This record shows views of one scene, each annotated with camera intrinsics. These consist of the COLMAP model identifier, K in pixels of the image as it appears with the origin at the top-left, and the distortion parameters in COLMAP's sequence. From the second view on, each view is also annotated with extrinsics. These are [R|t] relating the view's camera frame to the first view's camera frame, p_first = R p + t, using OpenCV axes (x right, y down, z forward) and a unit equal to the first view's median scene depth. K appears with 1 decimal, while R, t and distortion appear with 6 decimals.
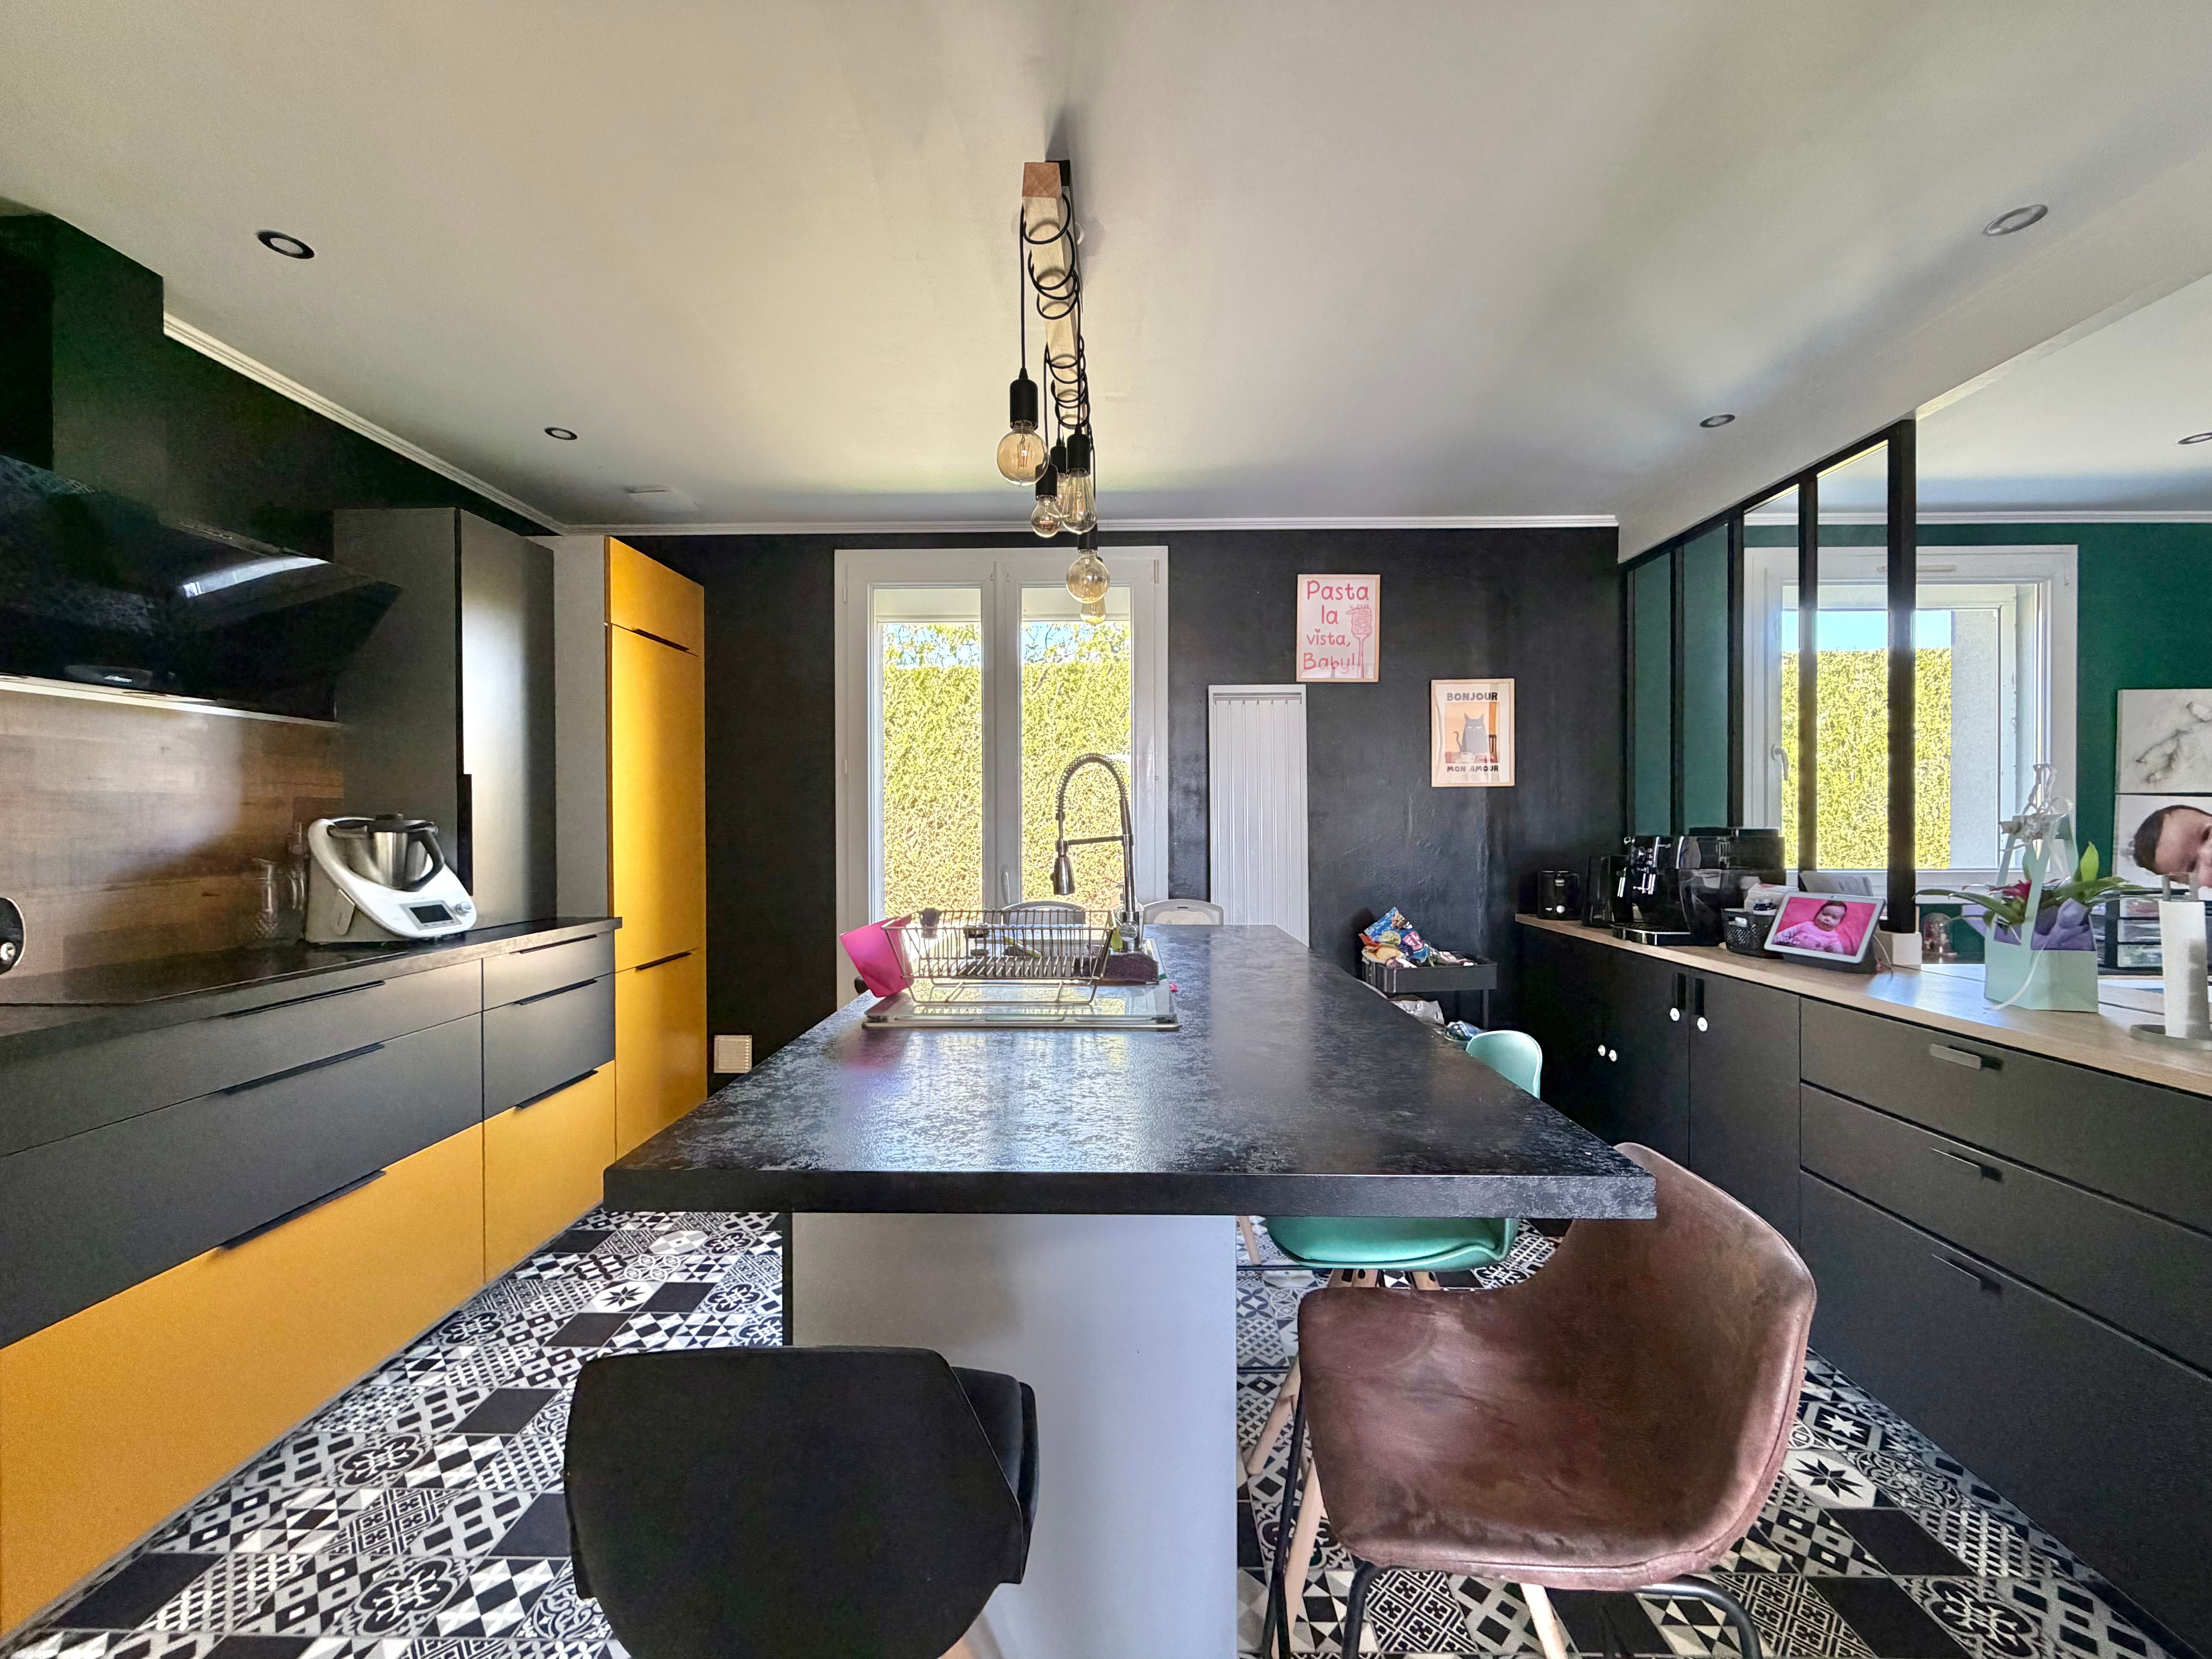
lens RADIAL K [[878.9, 0, 1097.1], [0, 878.9, 825.5], [0, 0, 1]] dist [-0.000440, -0.000313]
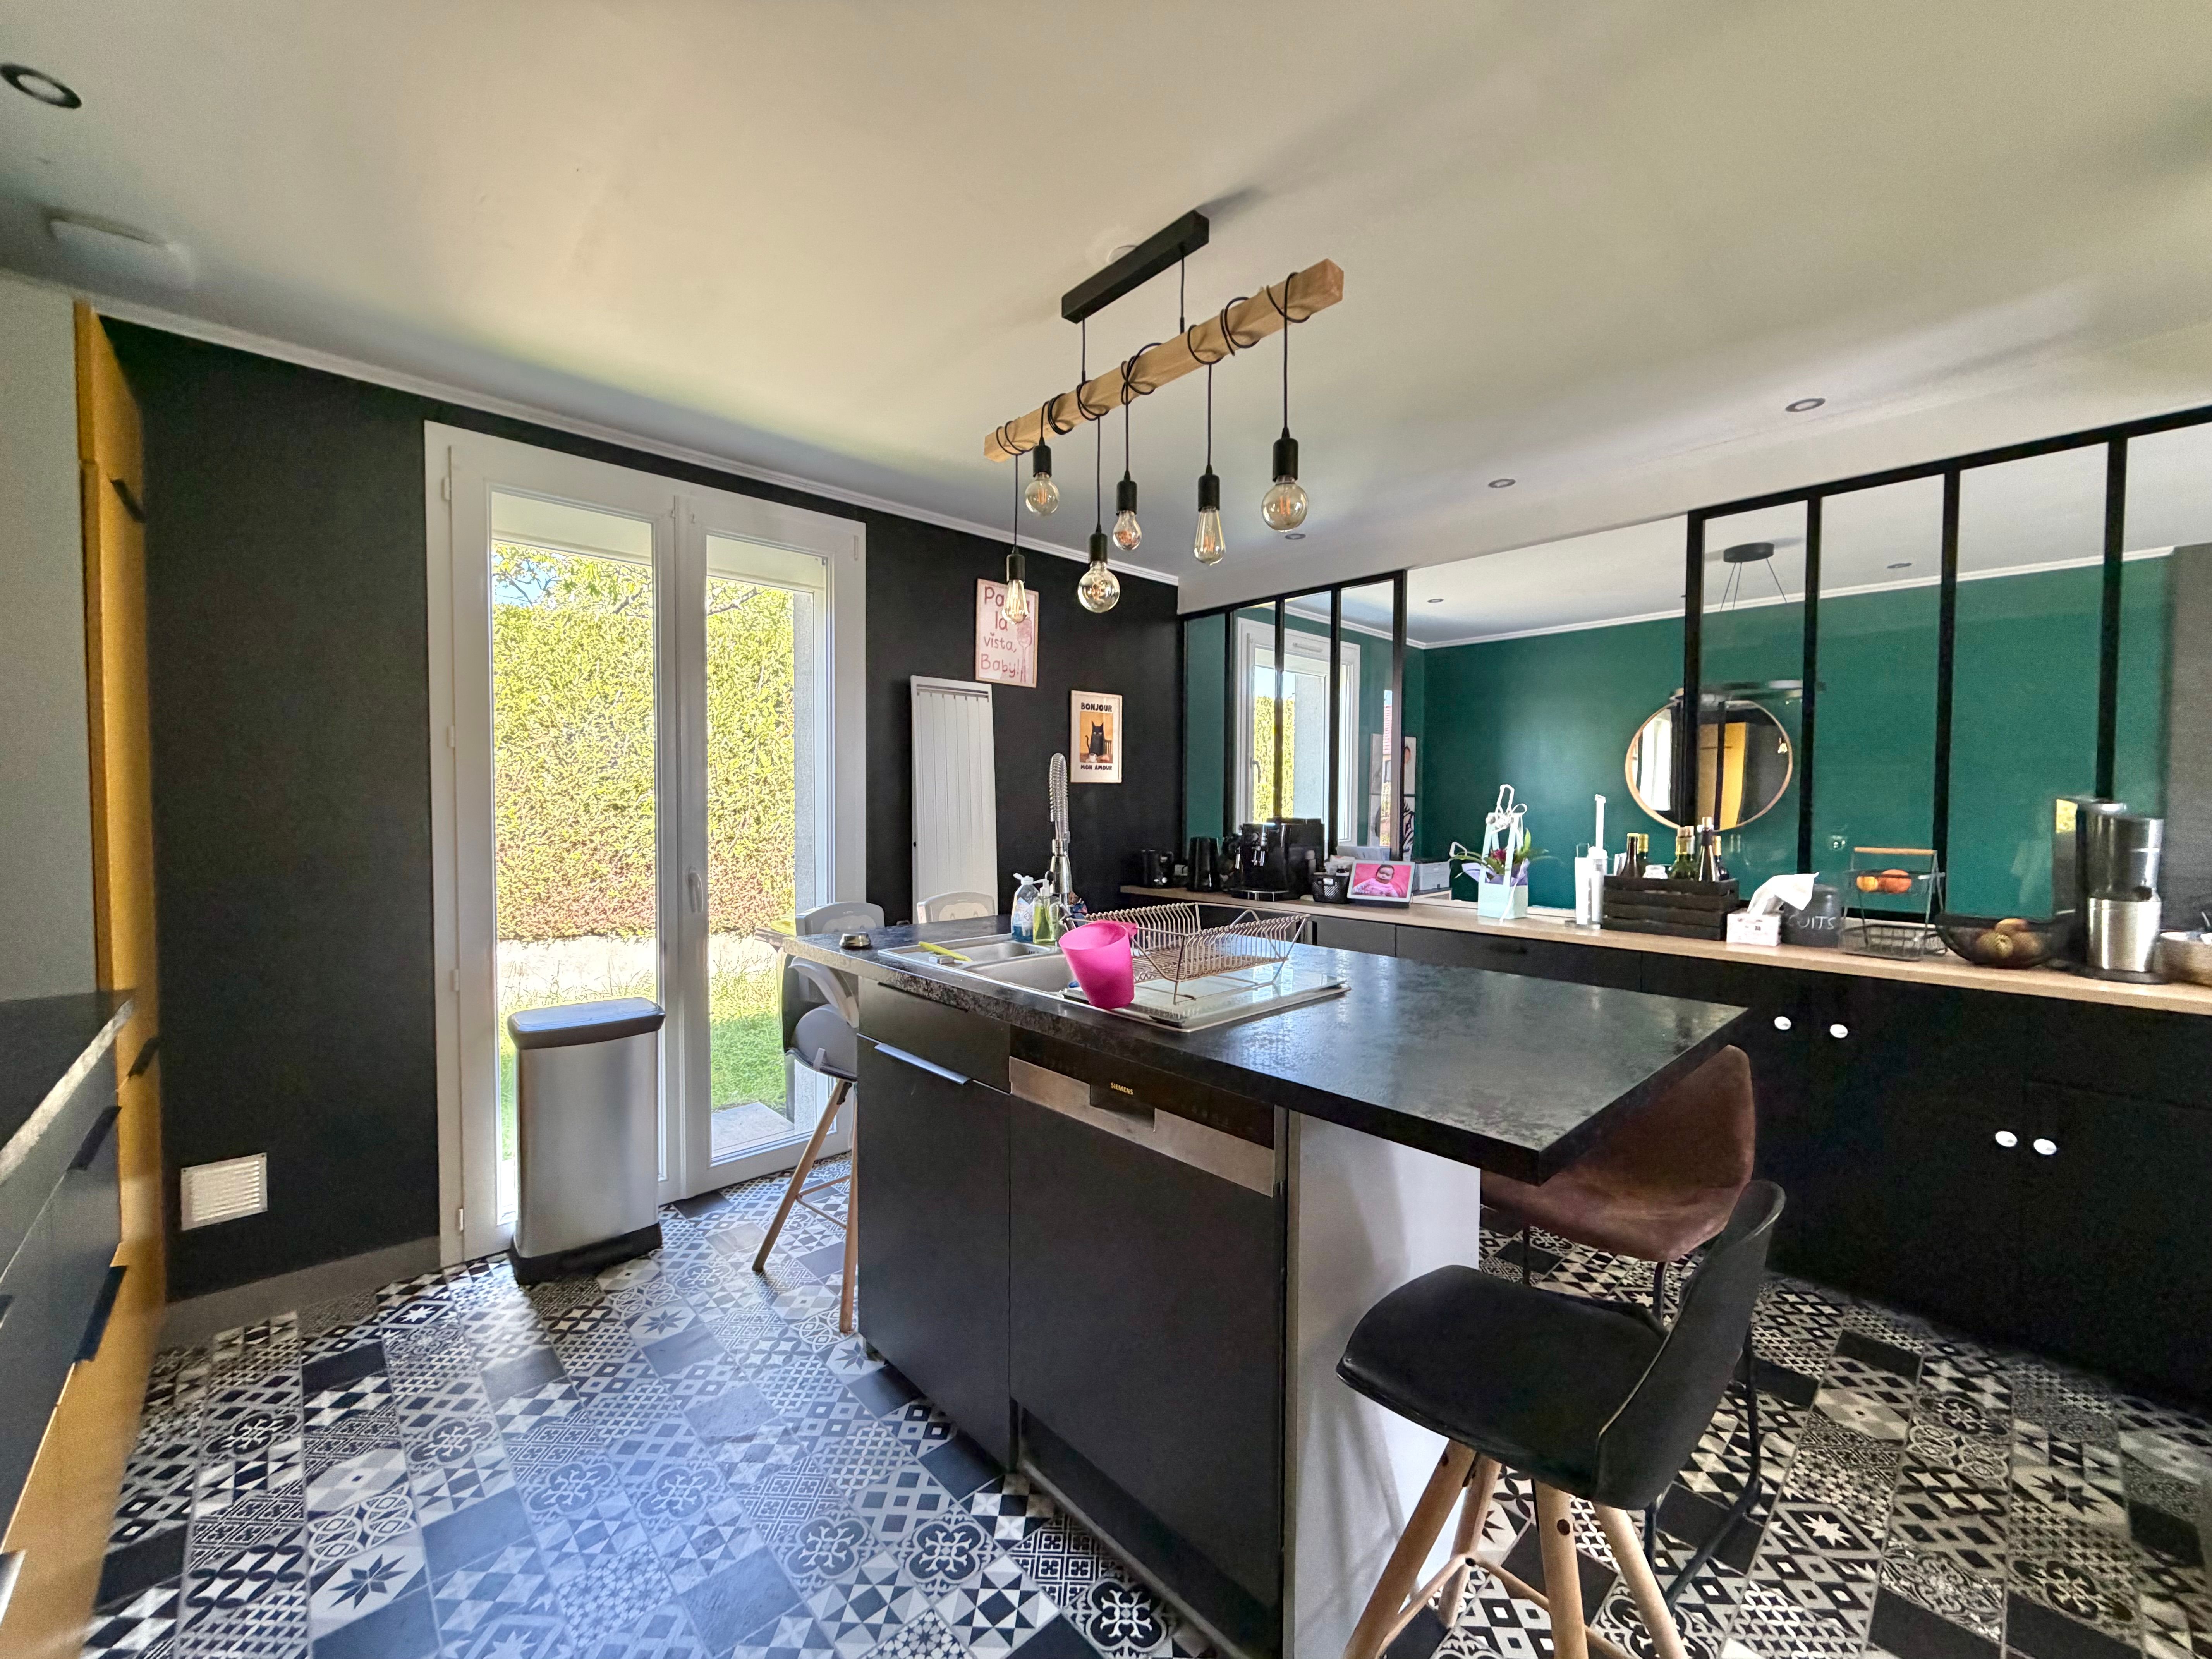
lens RADIAL K [[878.9, 0, 1097.1], [0, 878.9, 825.5], [0, 0, 1]] dist [-0.000440, -0.000313]
pose [[0.716170, -0.014405, 0.697778, -0.453288], [-0.002572, 0.999726, 0.023278, -0.014913], [-0.697921, -0.018466, 0.715936, 0.150317]]
